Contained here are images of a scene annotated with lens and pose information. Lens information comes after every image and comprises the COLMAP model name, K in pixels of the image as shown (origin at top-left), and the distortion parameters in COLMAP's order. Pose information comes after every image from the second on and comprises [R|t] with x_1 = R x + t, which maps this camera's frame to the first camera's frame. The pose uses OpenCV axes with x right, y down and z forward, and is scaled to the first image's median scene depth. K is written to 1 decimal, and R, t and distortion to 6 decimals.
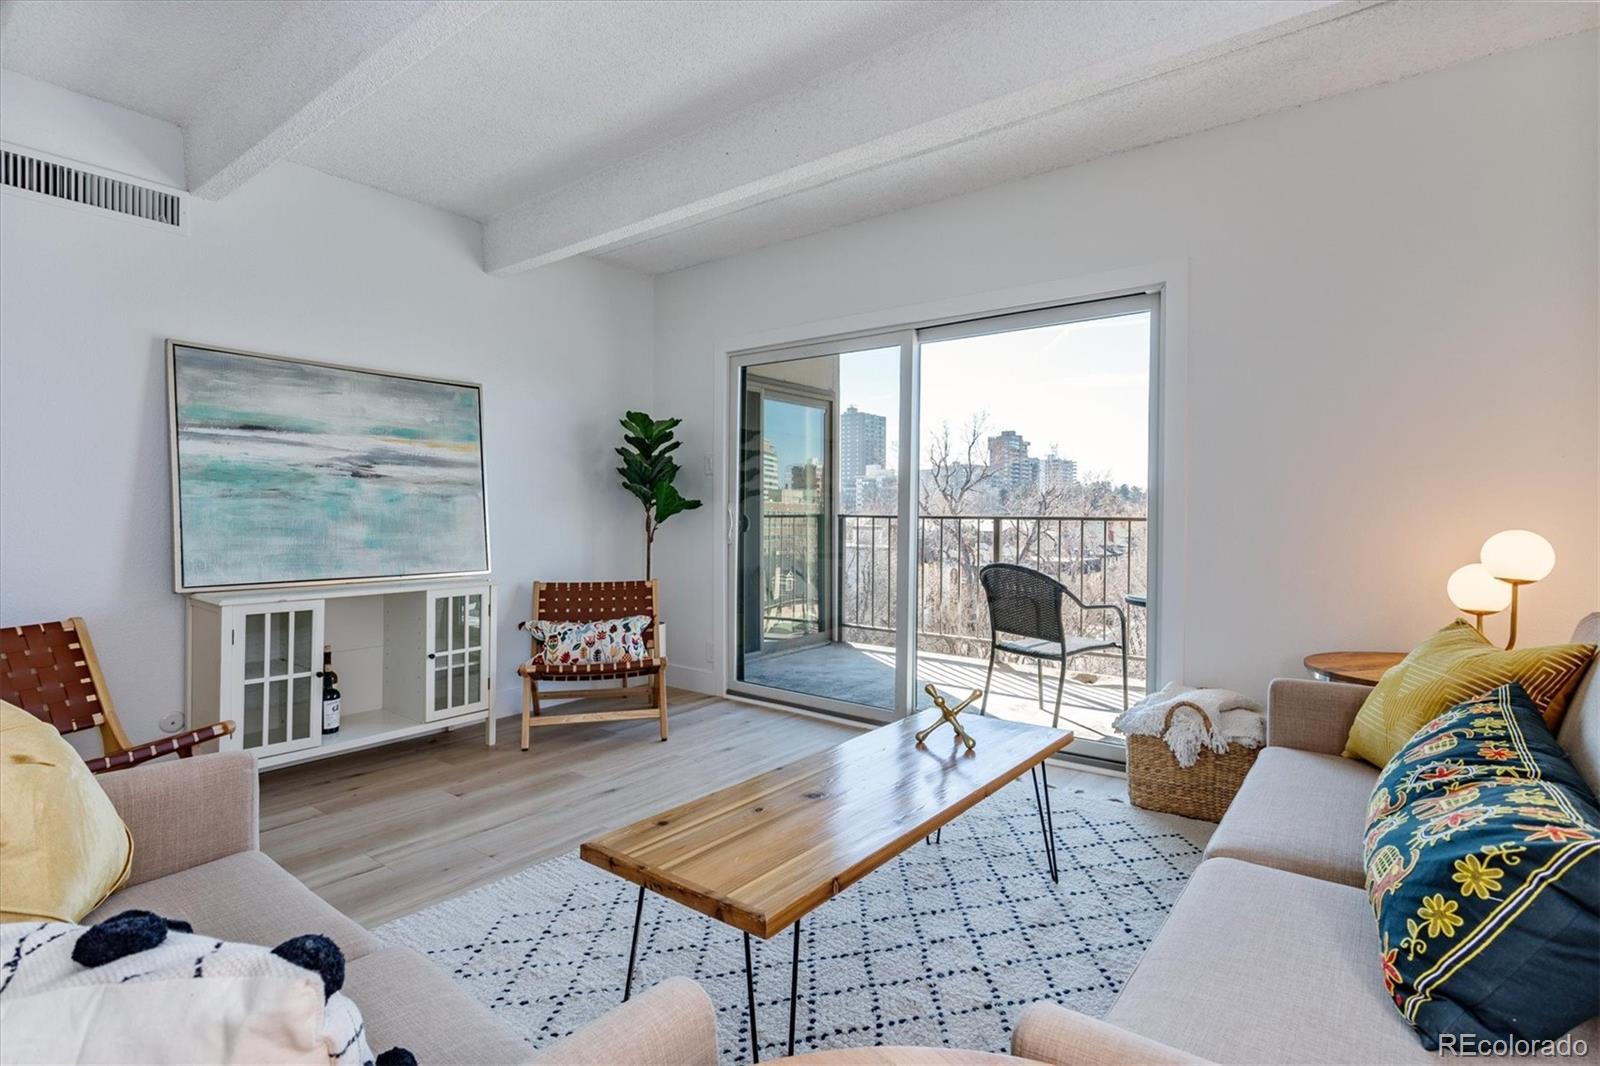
lens RADIAL K [[770.3, 0, 800.0], [0, 770.3, 533.0], [0, 0, 1]] dist [-0.001940, -0.000353]
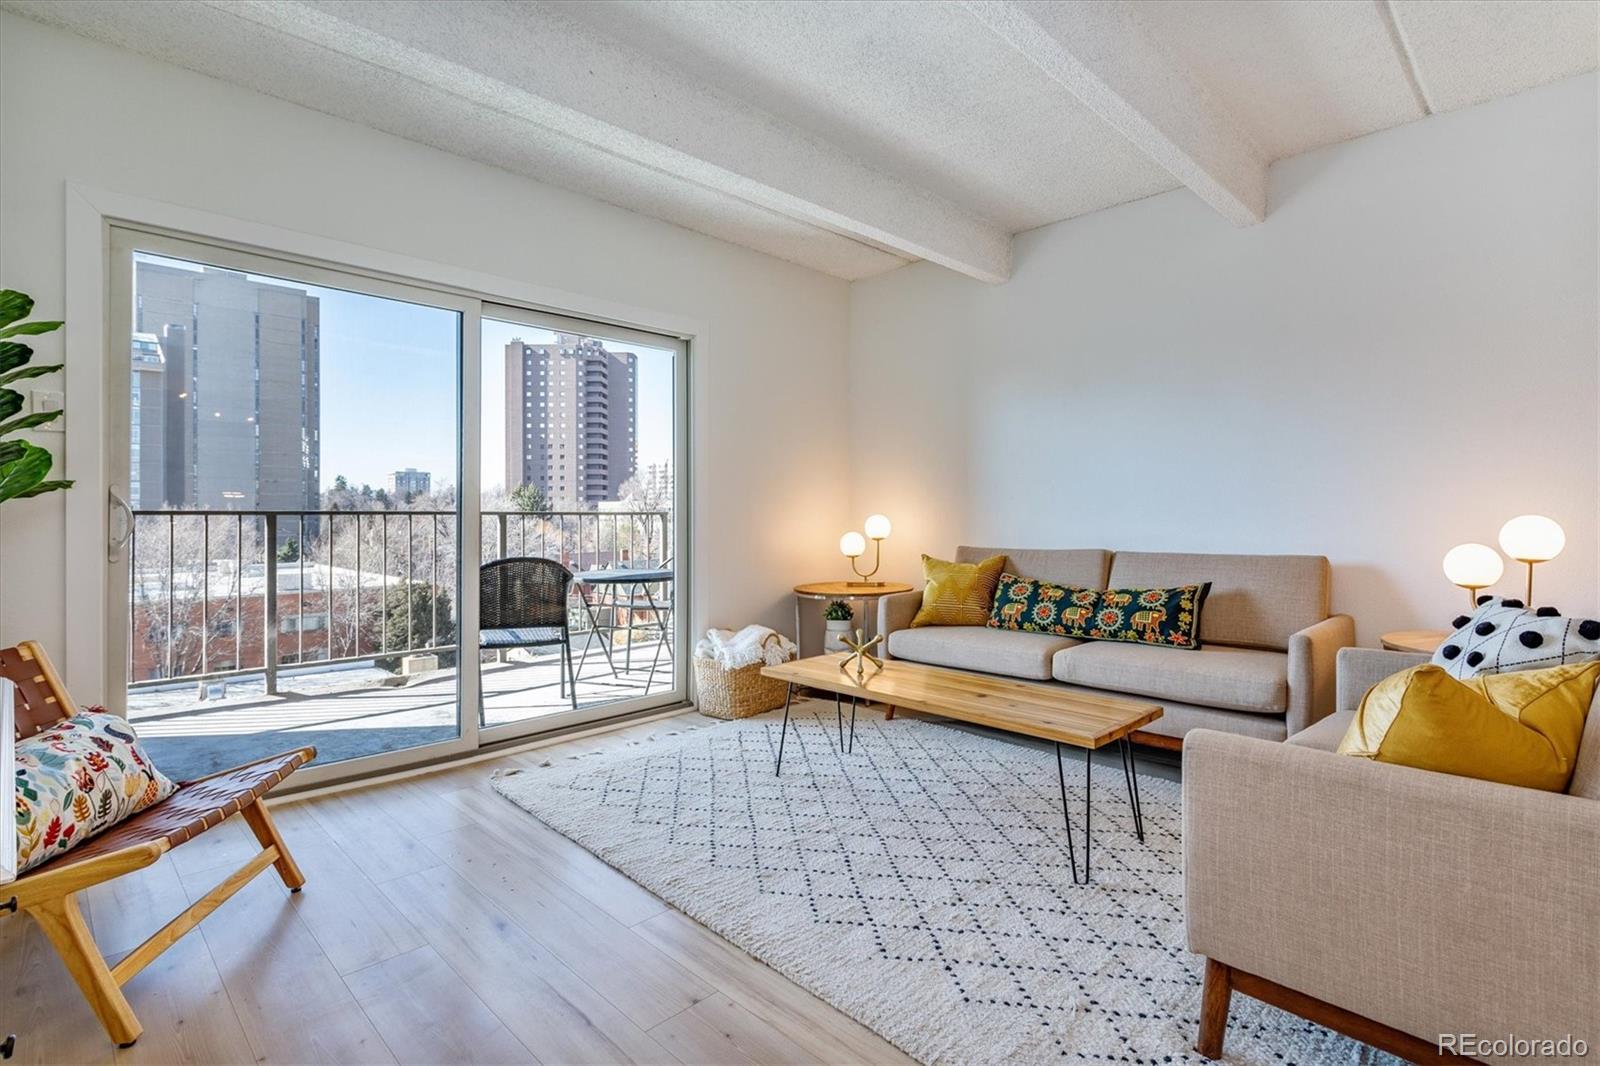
lens RADIAL K [[778.7, 0, 803.8], [0, 778.7, 507.5], [0, 0, 1]] dist [-0.003383, 0.000011]
pose [[0.127732, 0.002470, 0.991806, -0.676386], [0.022212, 0.999739, -0.005350, -0.011006], [-0.991560, 0.022713, 0.127644, 0.505486]]
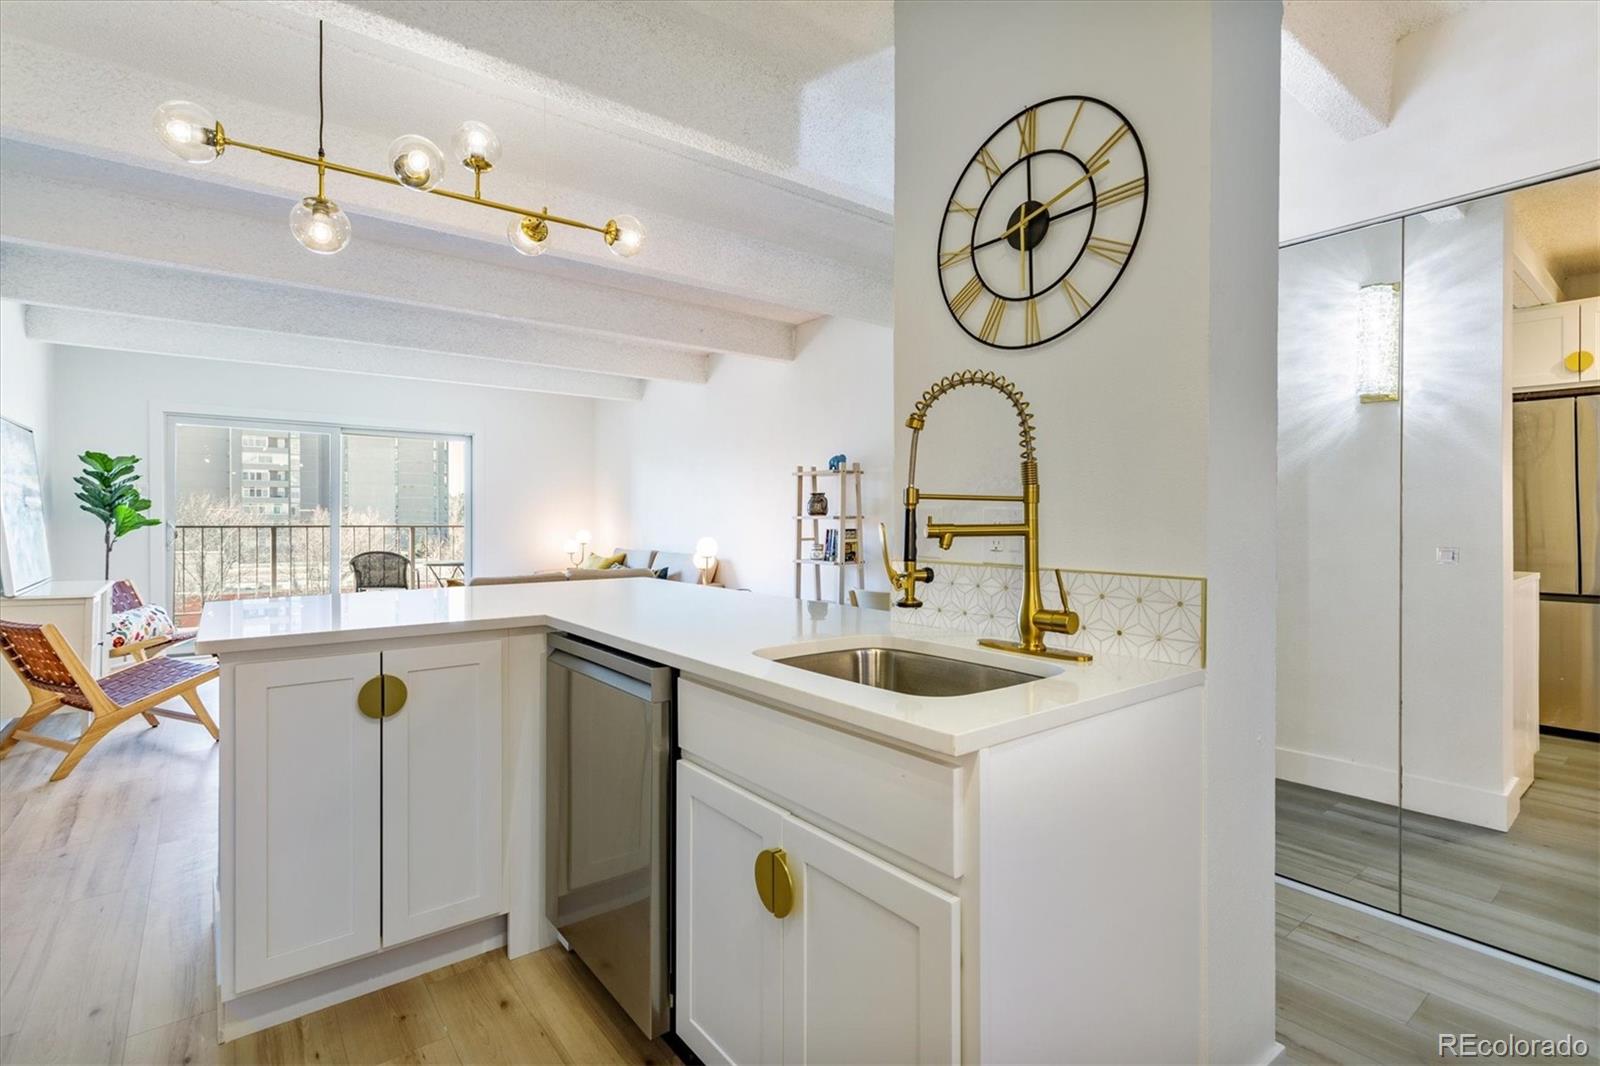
lens RADIAL K [[778.7, 0, 803.8], [0, 778.7, 507.5], [0, 0, 1]] dist [-0.003383, 0.000011]
pose [[0.241089, 0.001565, 0.970502, -1.345433], [0.014337, 0.999884, -0.005174, -0.044296], [-0.970397, 0.015162, 0.241039, -0.493329]]
